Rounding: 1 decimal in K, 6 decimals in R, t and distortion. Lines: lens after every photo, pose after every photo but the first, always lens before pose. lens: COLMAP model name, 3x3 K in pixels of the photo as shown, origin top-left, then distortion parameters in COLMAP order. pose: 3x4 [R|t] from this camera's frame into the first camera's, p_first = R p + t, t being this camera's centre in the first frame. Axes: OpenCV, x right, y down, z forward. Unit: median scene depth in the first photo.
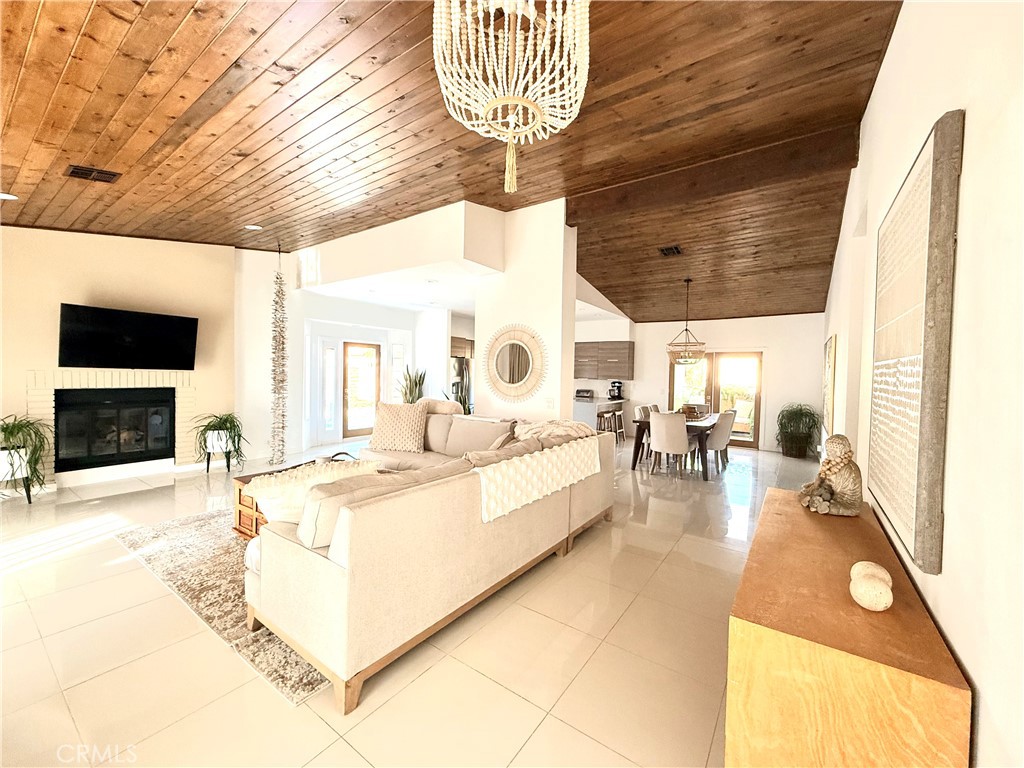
lens RADIAL K [[412.5, 0, 510.6], [0, 412.5, 382.5], [0, 0, 1]] dist [0.001338, 0.000014]
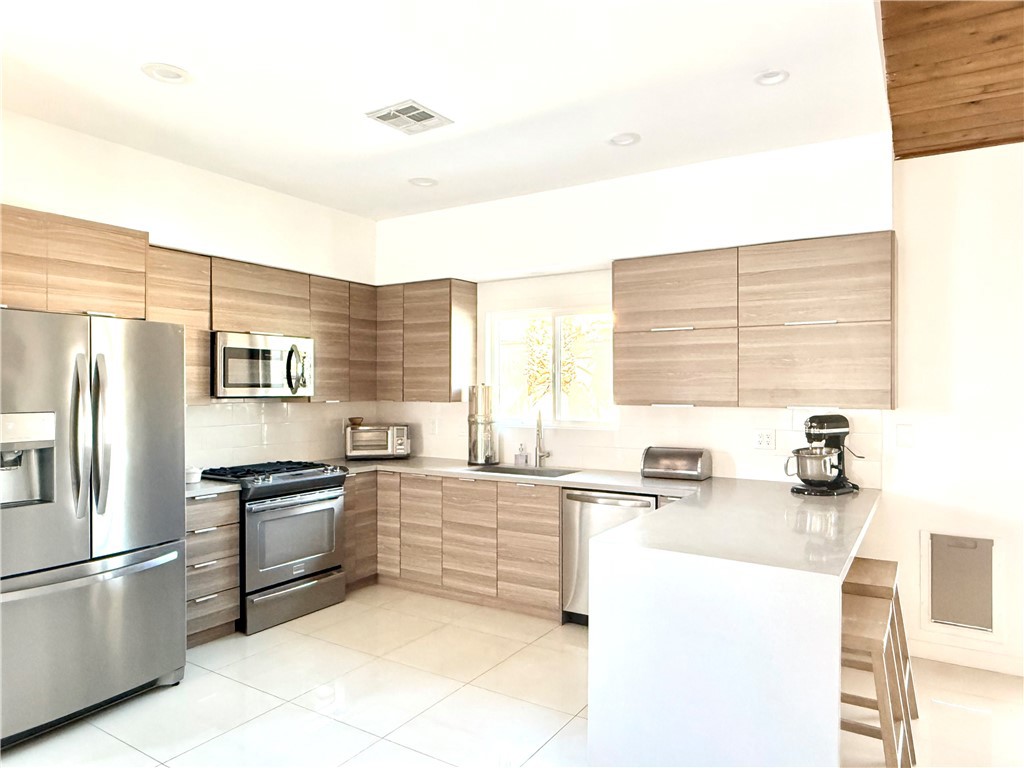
lens RADIAL K [[656.2, 0, 509.4], [0, 656.2, 387.0], [0, 0, 1]] dist [-0.002788, -0.000267]
pose [[0.998663, -0.011429, 0.050422, 0.062987], [0.012799, 0.999555, -0.026928, -0.010600], [-0.050091, 0.027537, 0.998365, 0.647421]]
